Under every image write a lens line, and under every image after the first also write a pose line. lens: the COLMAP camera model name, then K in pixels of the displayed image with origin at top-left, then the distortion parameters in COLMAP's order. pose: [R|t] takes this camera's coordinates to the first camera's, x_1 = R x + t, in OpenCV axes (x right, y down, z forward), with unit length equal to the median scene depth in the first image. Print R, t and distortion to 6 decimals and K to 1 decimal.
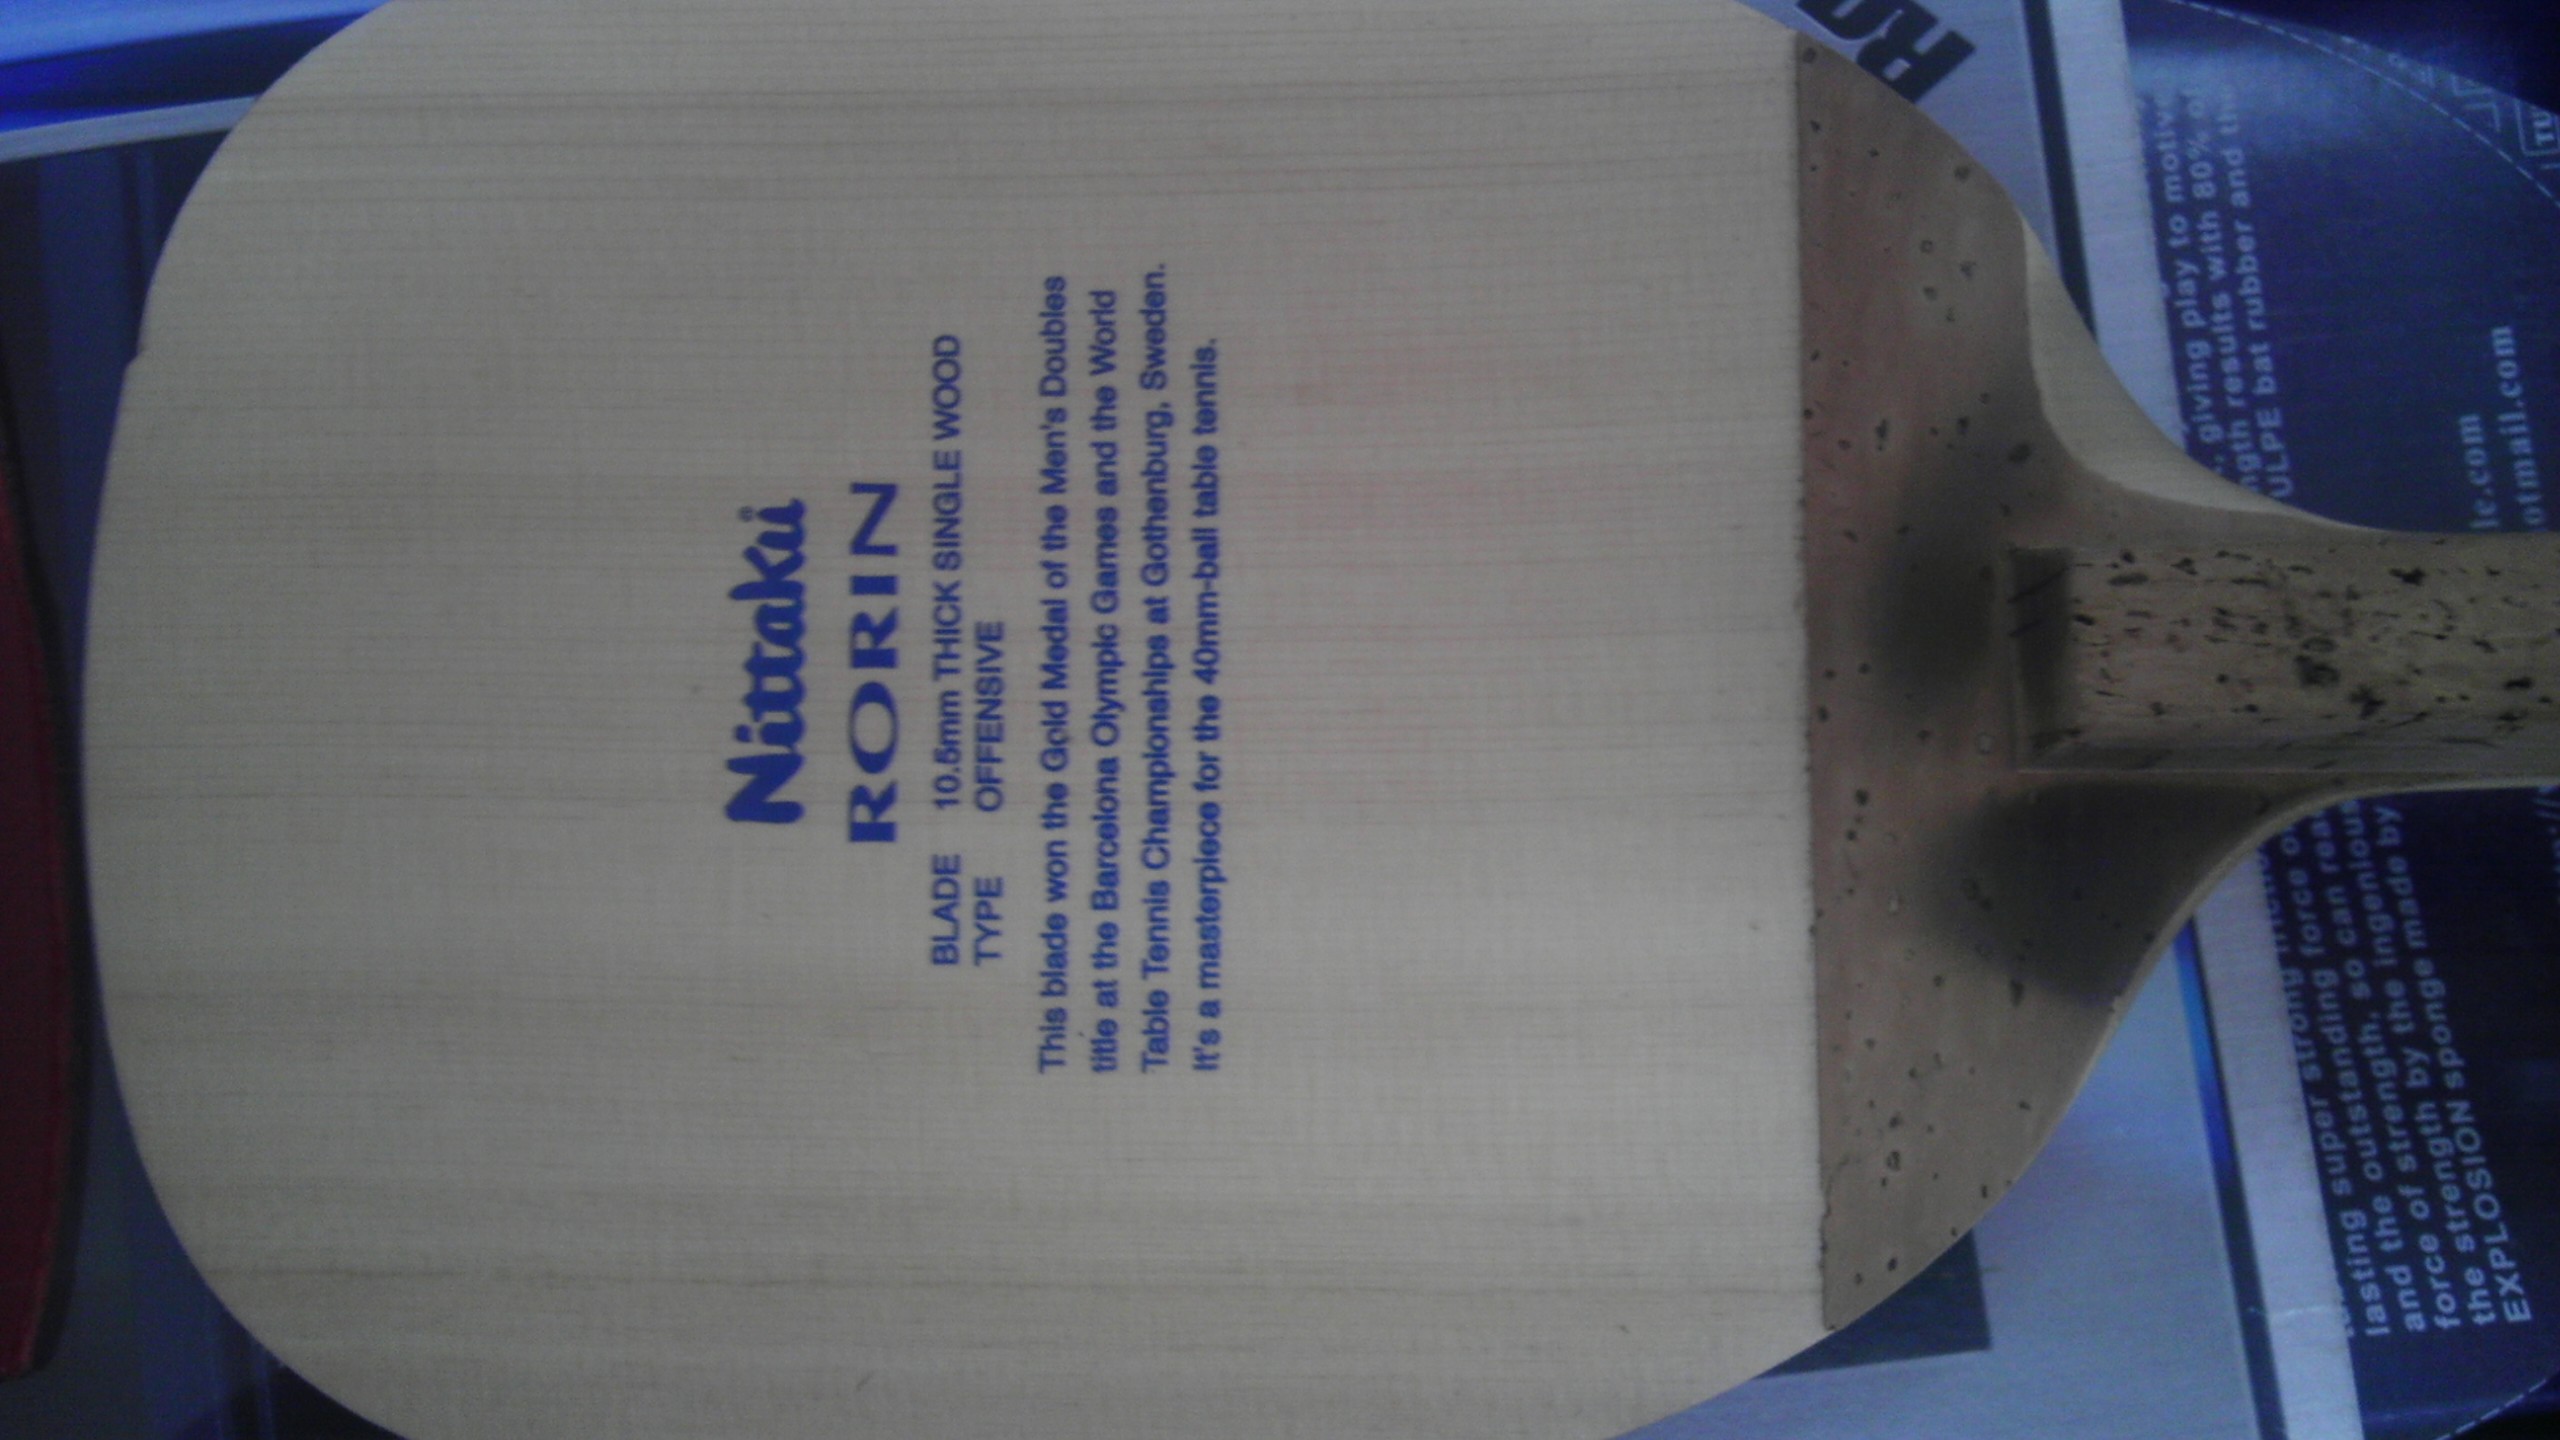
lens RADIAL K [[2616.8, 0, 1292.2], [0, 2616.8, 731.6], [0, 0, 1]] dist [0.100312, -0.378464]
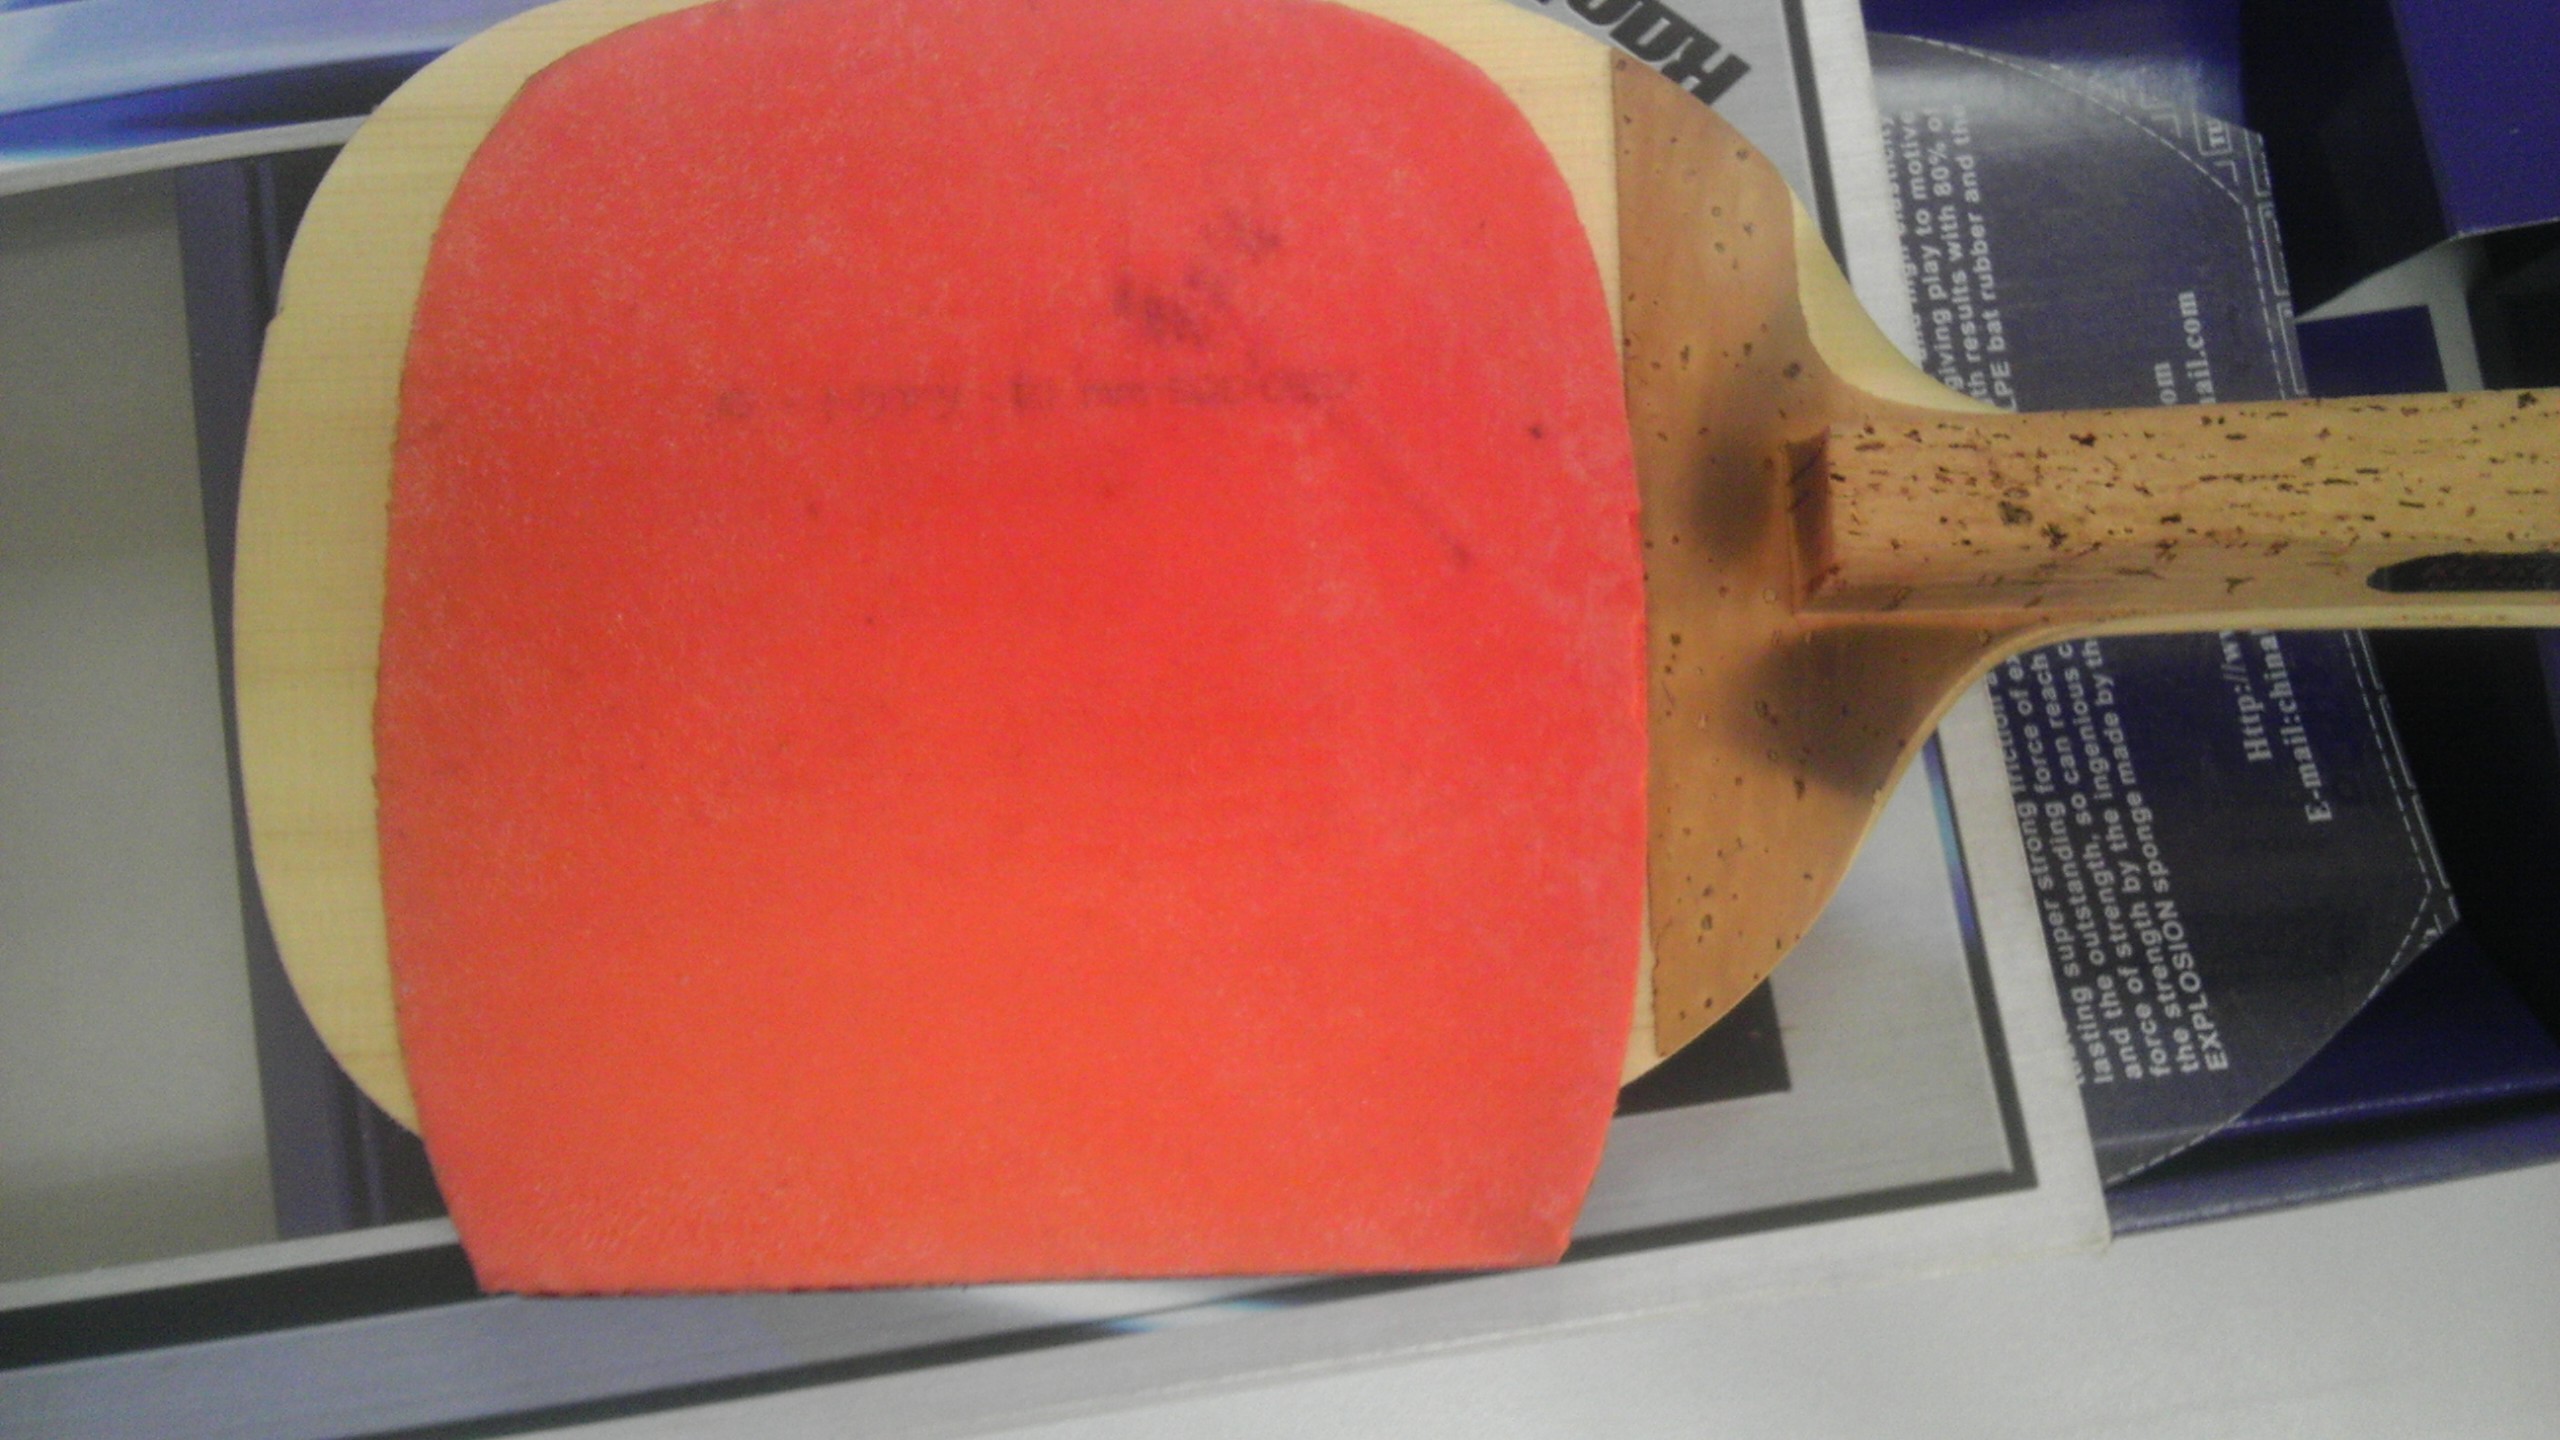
lens RADIAL K [[2579.4, 0, 1288.3], [0, 2579.4, 760.2], [0, 0, 1]] dist [0.115890, -0.394364]
pose [[0.998752, -0.017299, 0.046858, -0.027158], [0.019598, 0.998604, -0.049046, 0.127922], [-0.045944, 0.049903, 0.997697, -0.214657]]
